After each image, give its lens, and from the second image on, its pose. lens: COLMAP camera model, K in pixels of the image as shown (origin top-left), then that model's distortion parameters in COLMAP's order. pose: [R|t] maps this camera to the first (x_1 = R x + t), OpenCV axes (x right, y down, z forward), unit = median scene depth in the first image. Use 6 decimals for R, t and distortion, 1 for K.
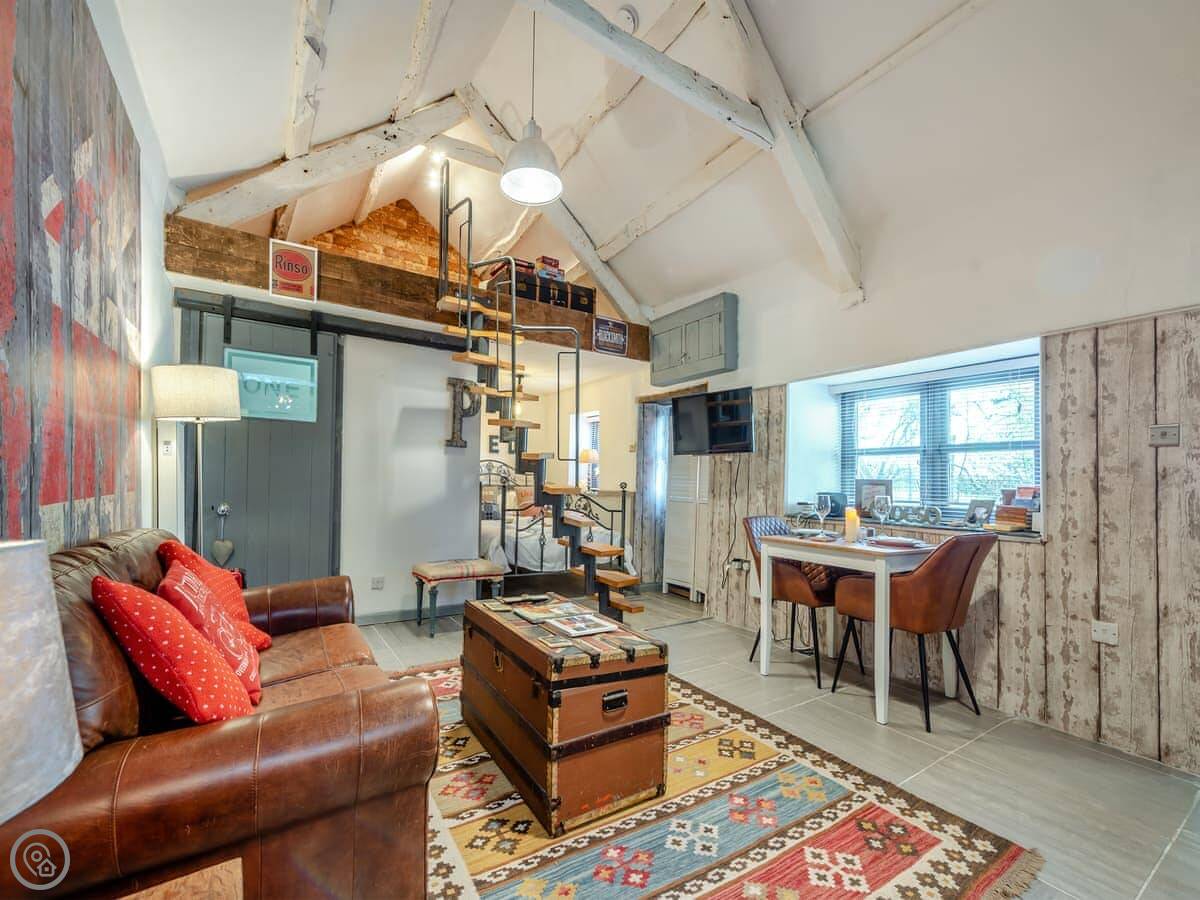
lens RADIAL K [[499.6, 0, 568.4], [0, 499.6, 473.0], [0, 0, 1]] dist [0.010479, -0.001443]
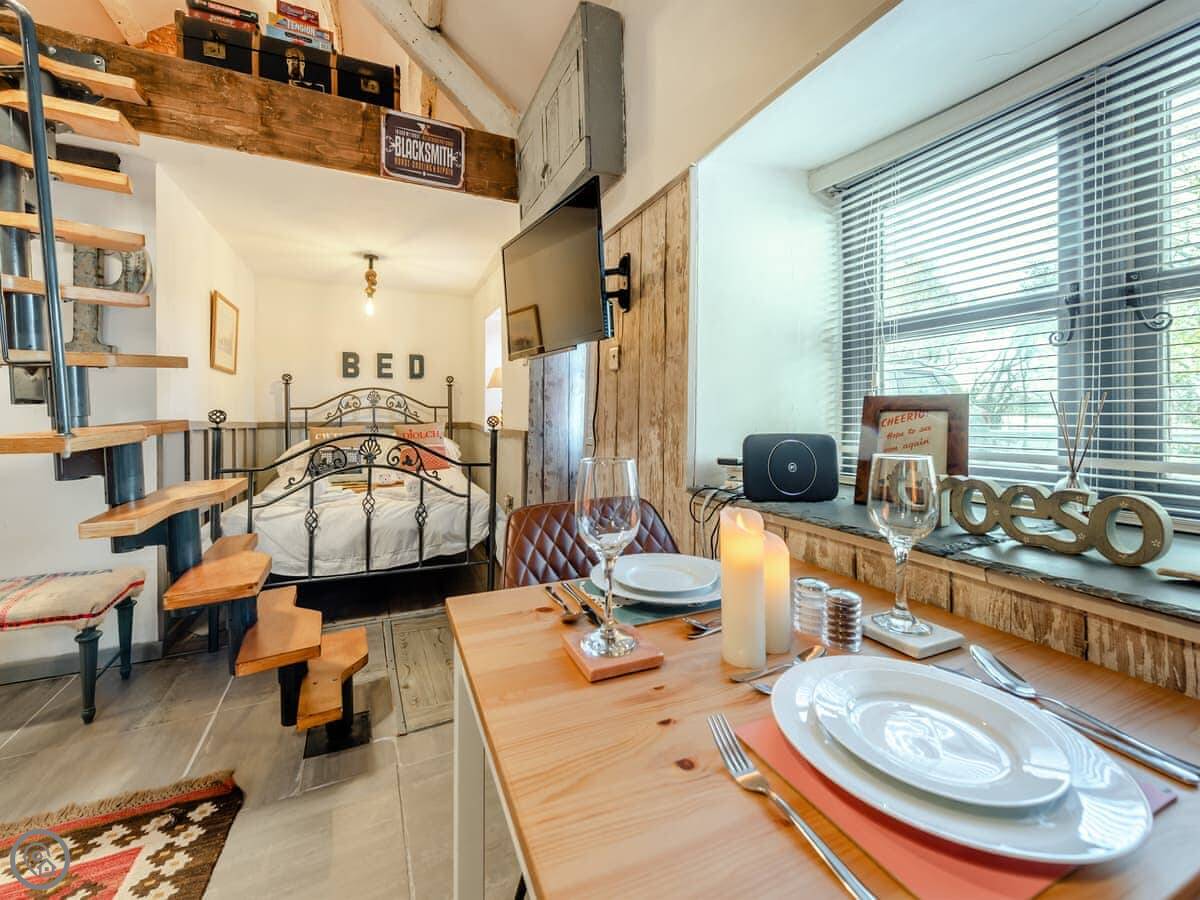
lens RADIAL K [[484.9, 0, 601.4], [0, 484.9, 414.9], [0, 0, 1]] dist [0.013626, -0.003047]
pose [[0.993274, -0.022762, -0.113531, 0.416870], [0.024658, 0.999578, 0.015324, 0.016553], [0.113135, -0.018020, 0.993416, 0.612876]]
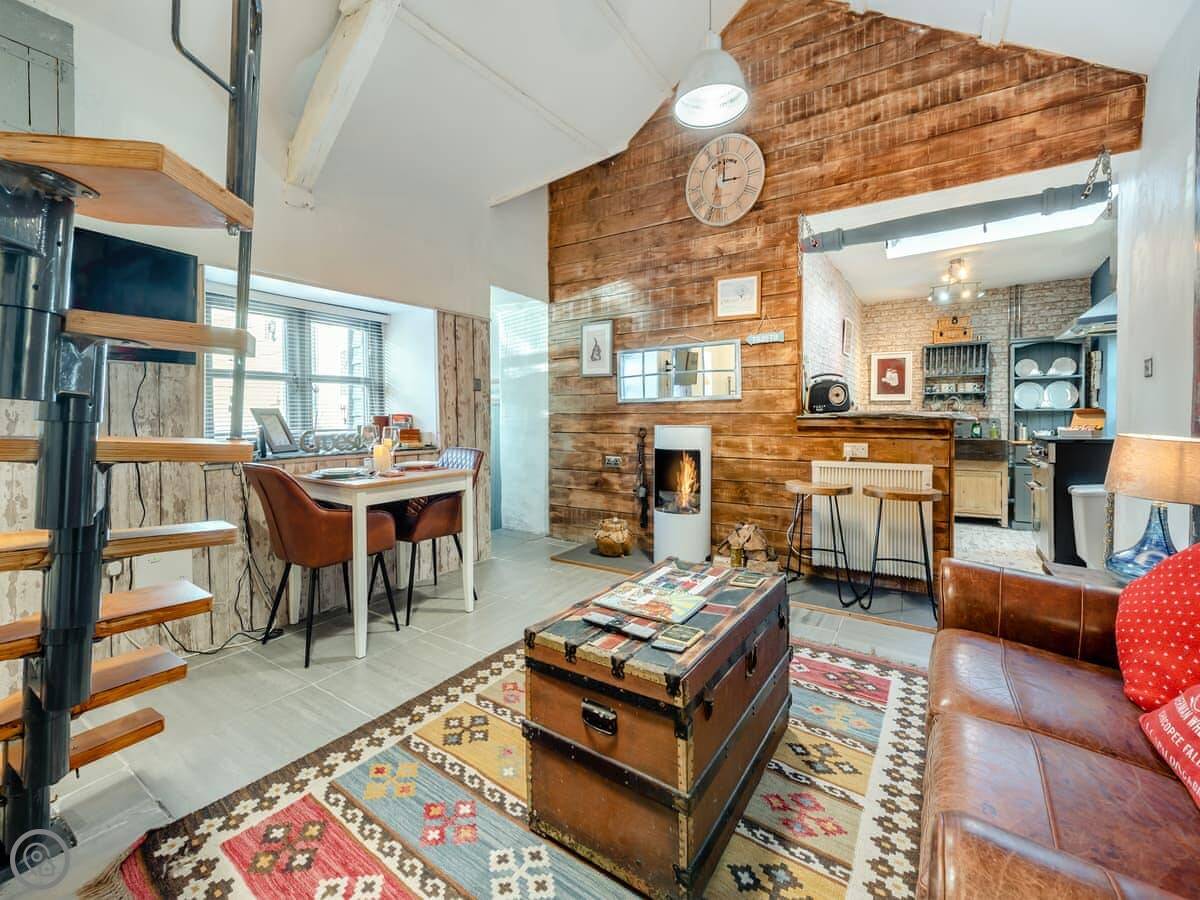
lens RADIAL K [[499.6, 0, 578.3], [0, 499.6, 415.4], [0, 0, 1]] dist [0.010479, -0.001443]
pose [[-0.389746, -0.023132, 0.920632, -0.387563], [-0.021470, 0.999641, 0.016028, -0.000071], [-0.920672, -0.013519, -0.390103, 0.825756]]
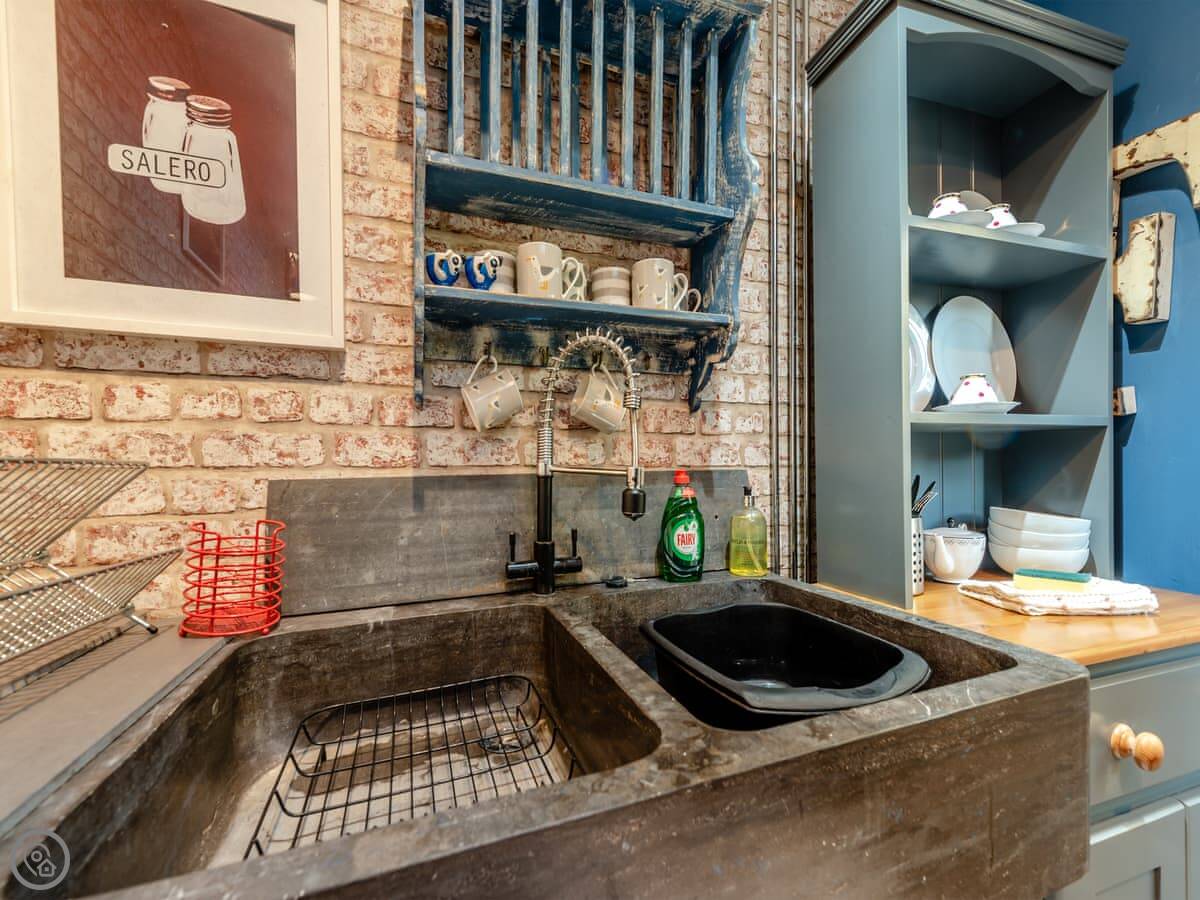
lens RADIAL K [[526.9, 0, 637.5], [0, 526.9, 474.8], [0, 0, 1]] dist [-0.001422, 0.000288]
pose [[-0.979220, -0.012560, 0.202414, 0.511863], [-0.010509, 0.999882, 0.011203, 0.006166], [-0.202531, 0.008843, -0.979236, -0.596896]]
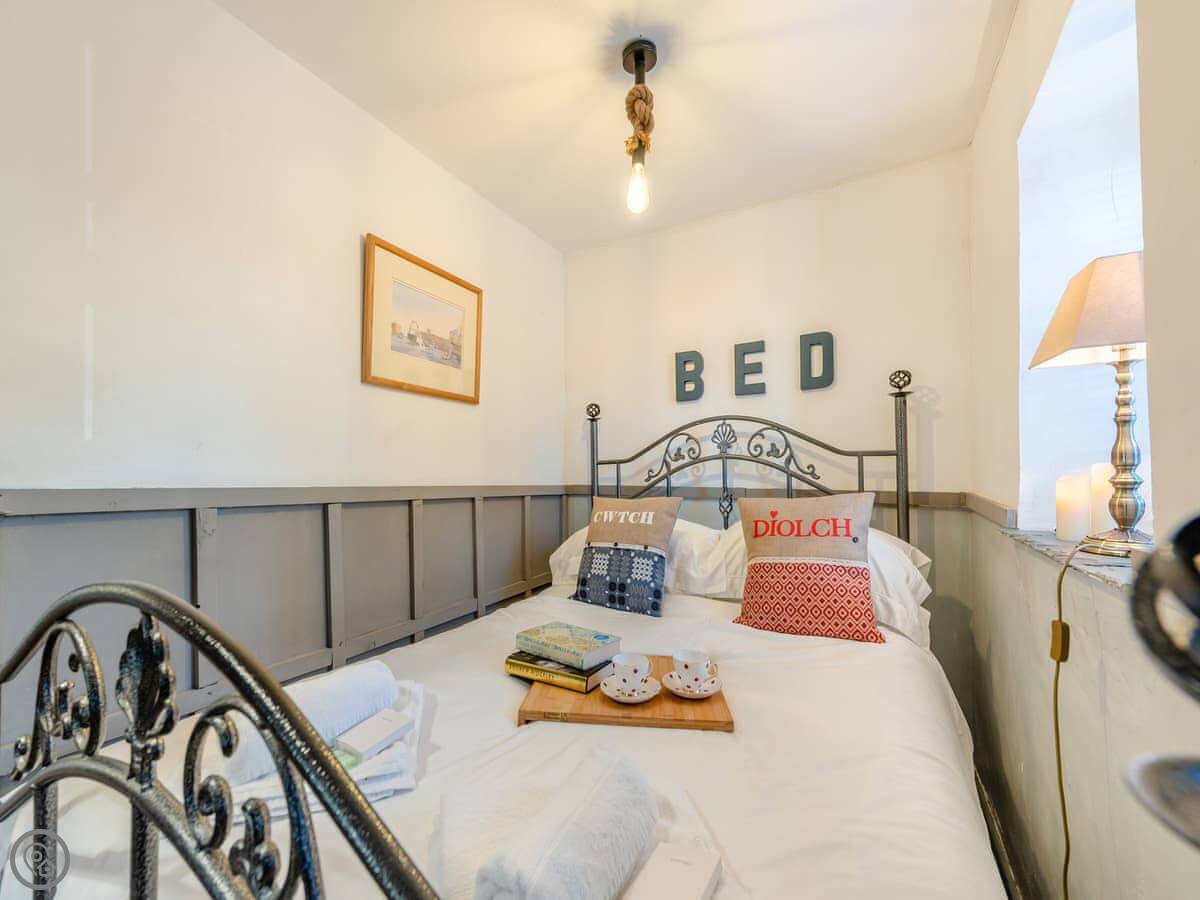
lens RADIAL K [[484.9, 0, 612.4], [0, 484.9, 471.5], [0, 0, 1]] dist [0.013626, -0.003047]
pose [[0.509581, -0.026951, -0.860000, 0.152059], [0.029555, 0.999468, -0.013810, 0.023491], [0.859915, -0.018380, 0.510107, 1.330578]]
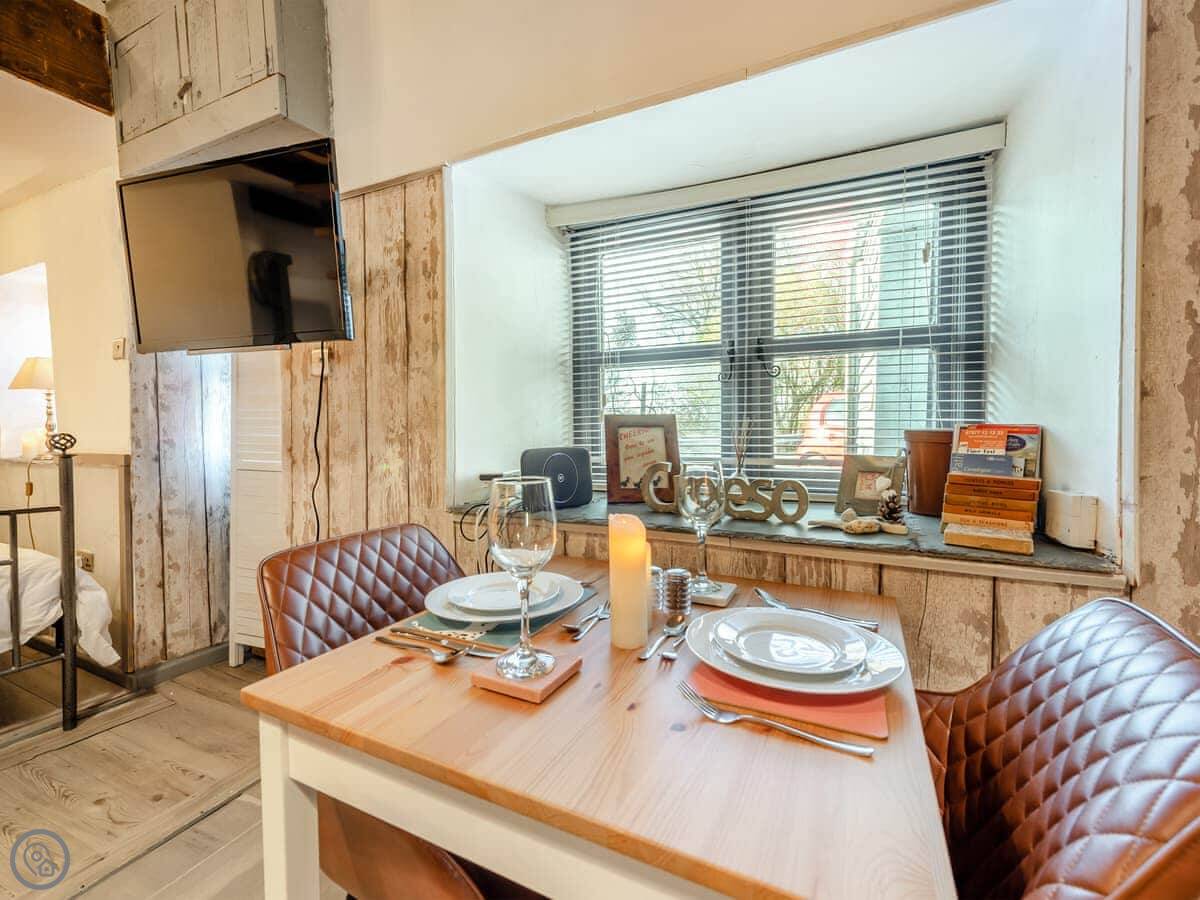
lens RADIAL K [[499.6, 0, 591.2], [0, 499.6, 445.5], [0, 0, 1]] dist [0.010479, -0.001443]
pose [[0.838483, -0.043937, 0.543154, 0.328436], [0.012547, 0.998037, 0.061365, 0.013365], [-0.544784, -0.044638, 0.837387, 0.627692]]
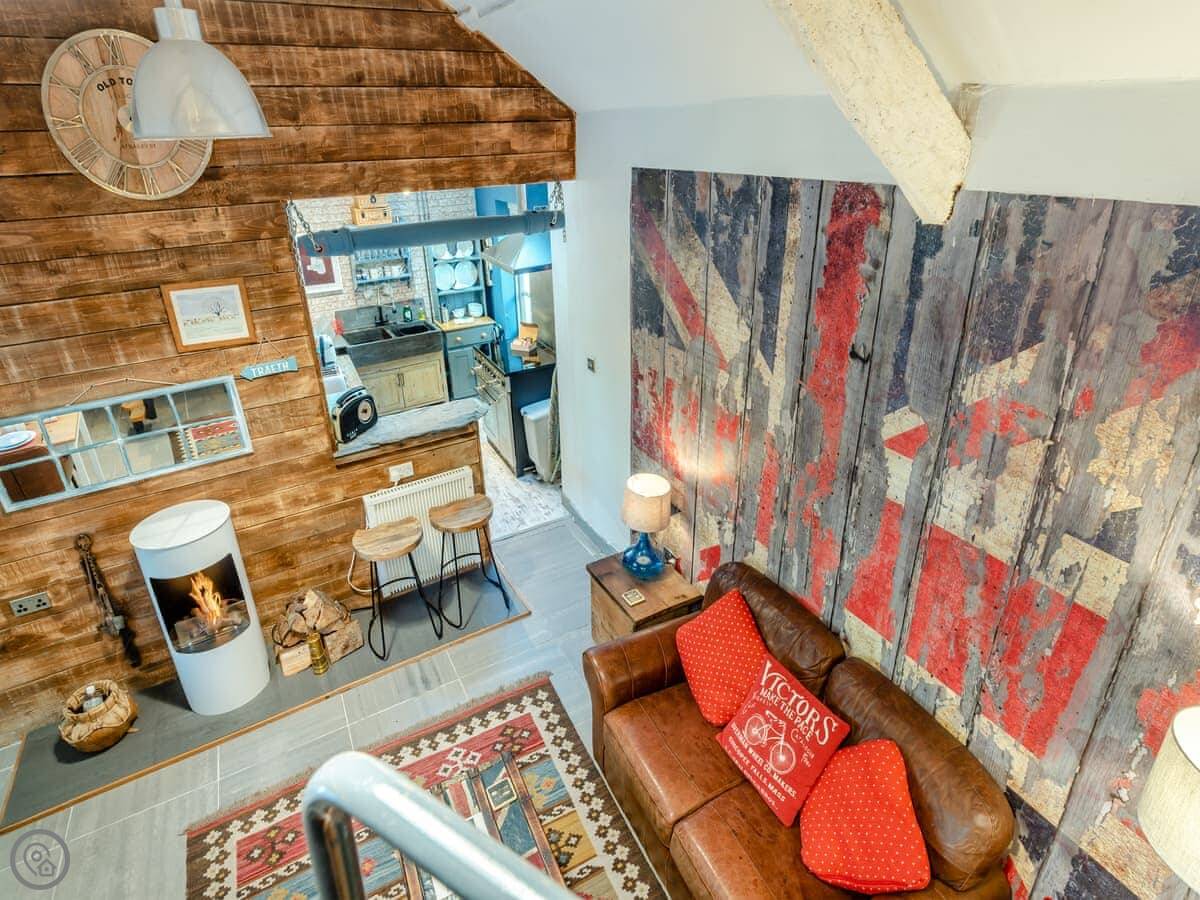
lens RADIAL K [[664.8, 0, 591.2], [0, 664.8, 388.0], [0, 0, 1]] dist [0.007669, 0.004828]
pose [[-0.996672, -0.020419, 0.078920, -0.148465], [0.010030, 0.930046, 0.367305, -0.466251], [-0.080900, 0.366874, -0.926746, 0.957695]]
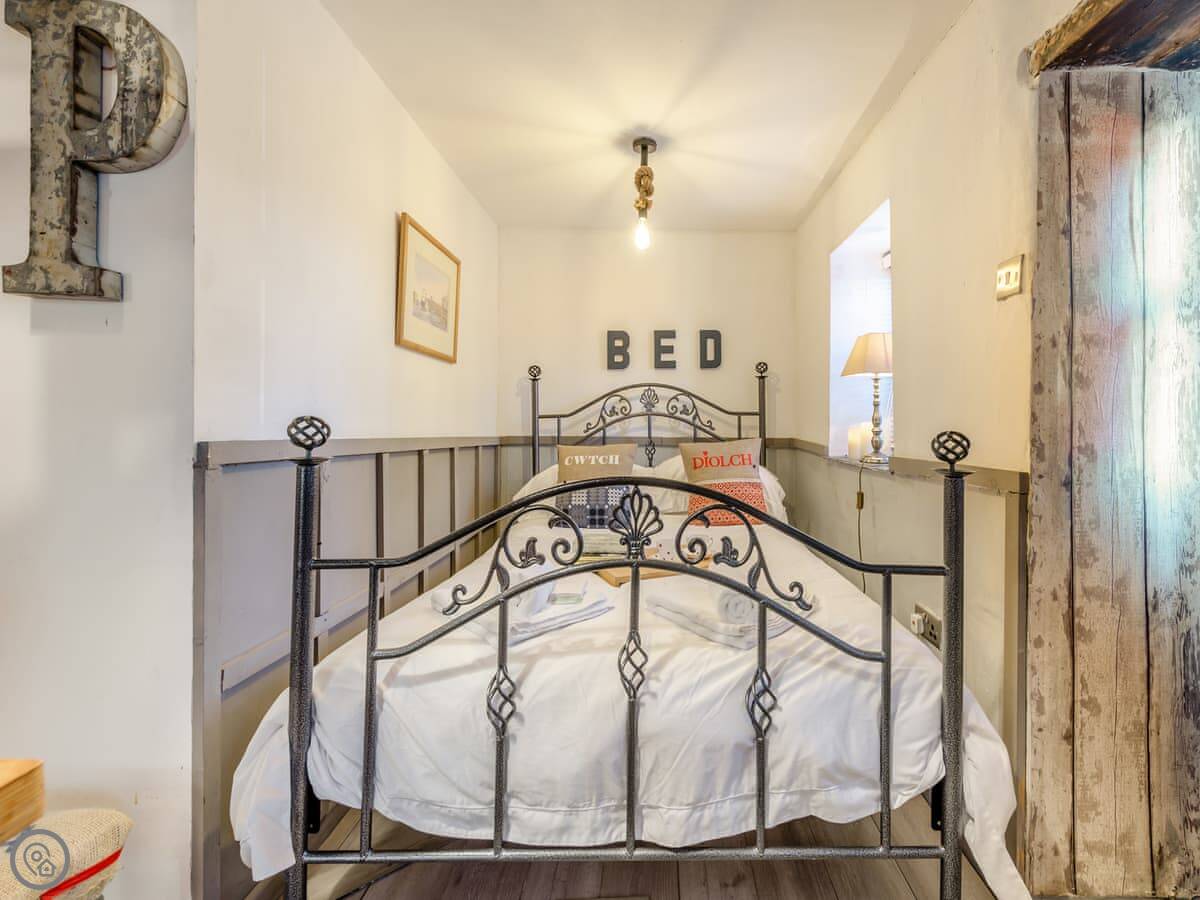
lens RADIAL K [[513.6, 0, 675.9], [0, 513.6, 419.8], [0, 0, 1]] dist [-0.001325, -0.000775]
pose [[0.875428, -0.026119, -0.482643, 0.155060], [0.027184, 0.999619, -0.004788, 0.016336], [0.482584, -0.008928, 0.875804, 1.045728]]
